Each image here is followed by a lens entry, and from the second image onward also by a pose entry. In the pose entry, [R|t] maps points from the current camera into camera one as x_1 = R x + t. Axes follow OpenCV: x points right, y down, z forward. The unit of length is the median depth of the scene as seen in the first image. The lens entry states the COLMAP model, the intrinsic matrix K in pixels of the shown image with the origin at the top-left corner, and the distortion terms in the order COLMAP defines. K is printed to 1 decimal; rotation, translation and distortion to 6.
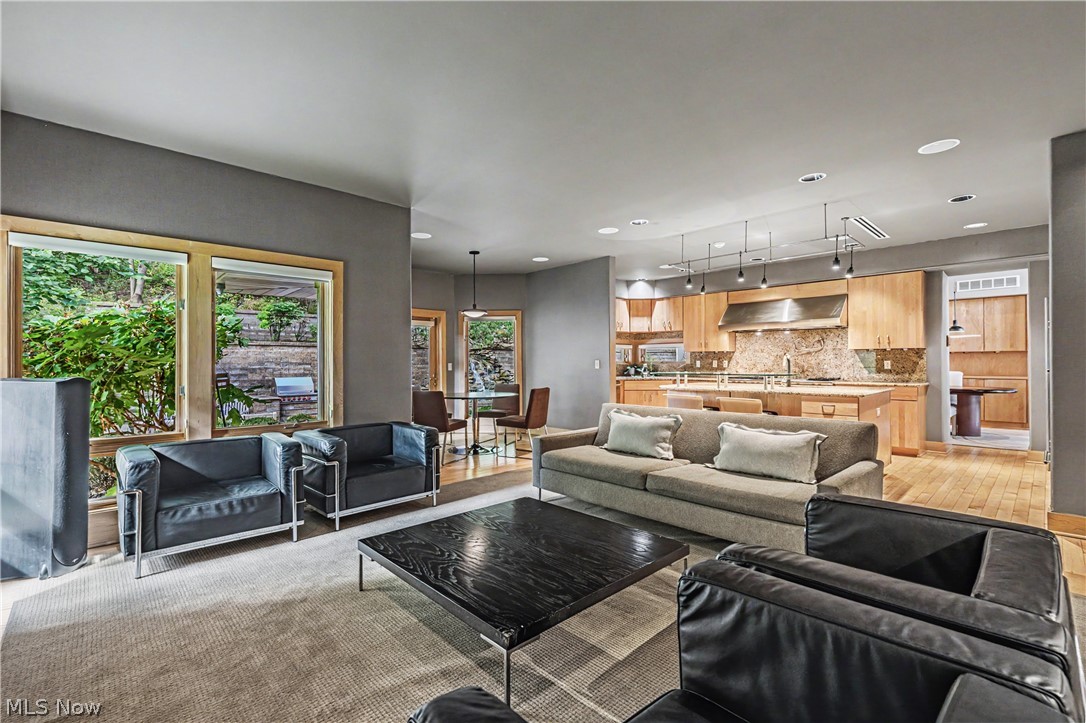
lens RADIAL K [[492.0, 0, 543.0], [0, 492.0, 361.5], [0, 0, 1]] dist [-0.000059, 0.000069]
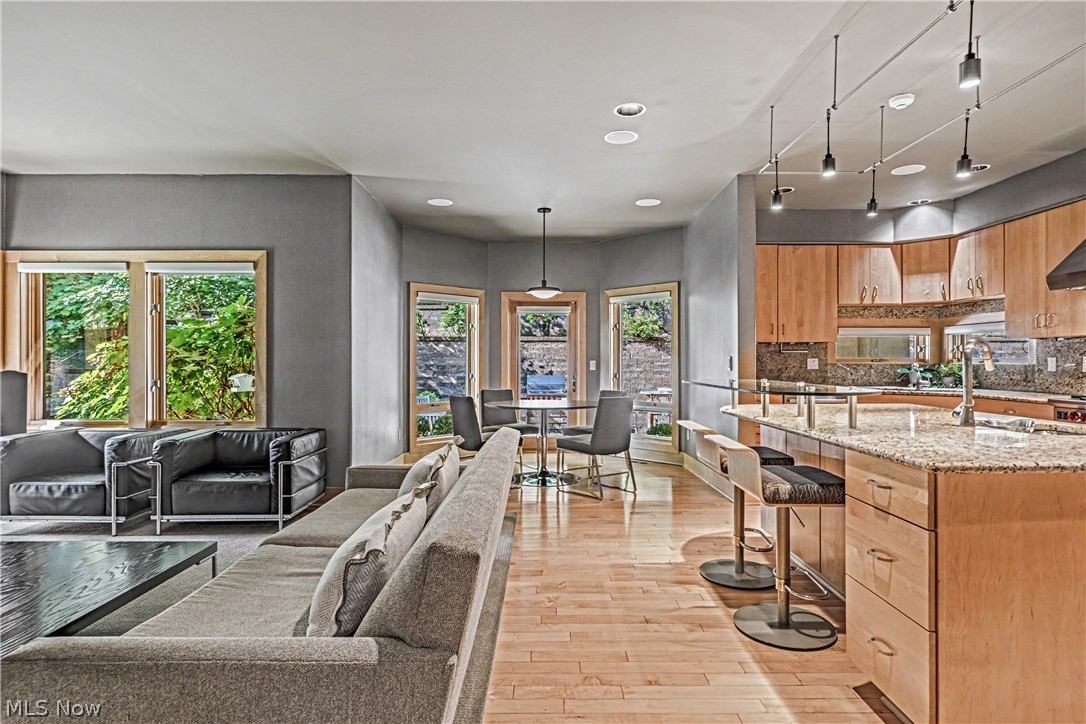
lens RADIAL K [[598.1, 0, 543.0], [0, 598.1, 362.0], [0, 0, 1]] dist [0.002427, 0.000599]
pose [[0.719422, 0.005261, -0.694553, 0.376005], [-0.000947, 0.999978, 0.006594, -0.000495], [0.694572, -0.004086, 0.719411, 0.276997]]
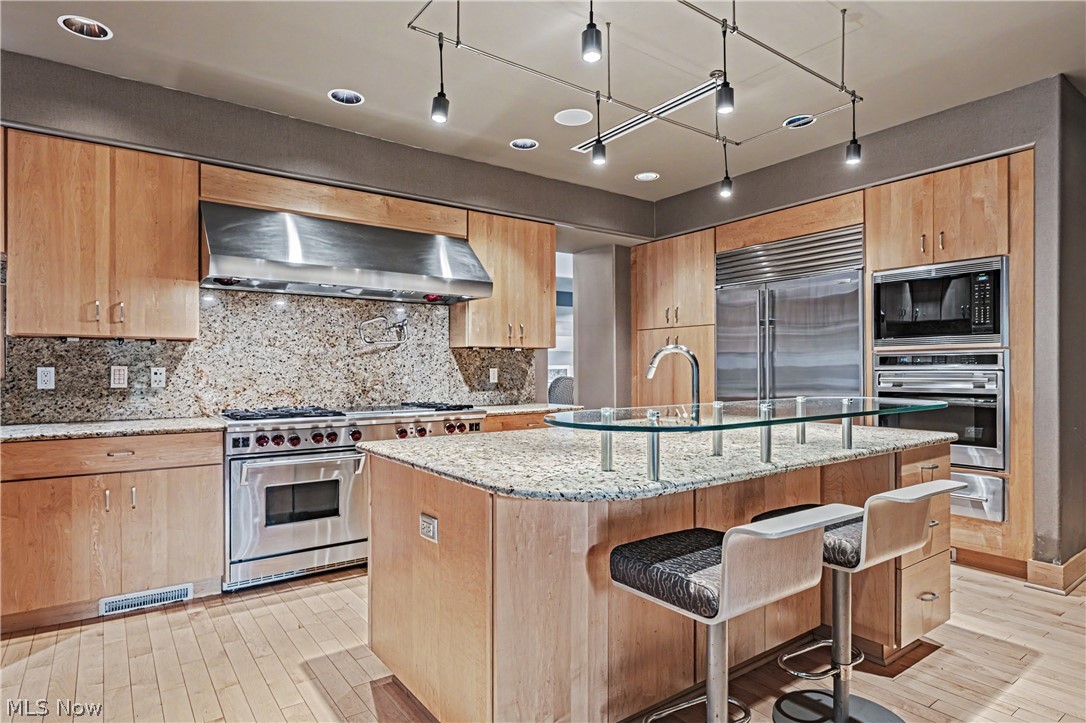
lens RADIAL K [[612.5, 0, 544.1], [0, 612.5, 373.5], [0, 0, 1]] dist [-0.001494, -0.000400]
pose [[0.148753, -0.002309, 0.988872, -0.003418], [0.002433, 0.999995, 0.001969, 0.002510], [-0.988871, 0.002113, 0.148758, 0.676205]]
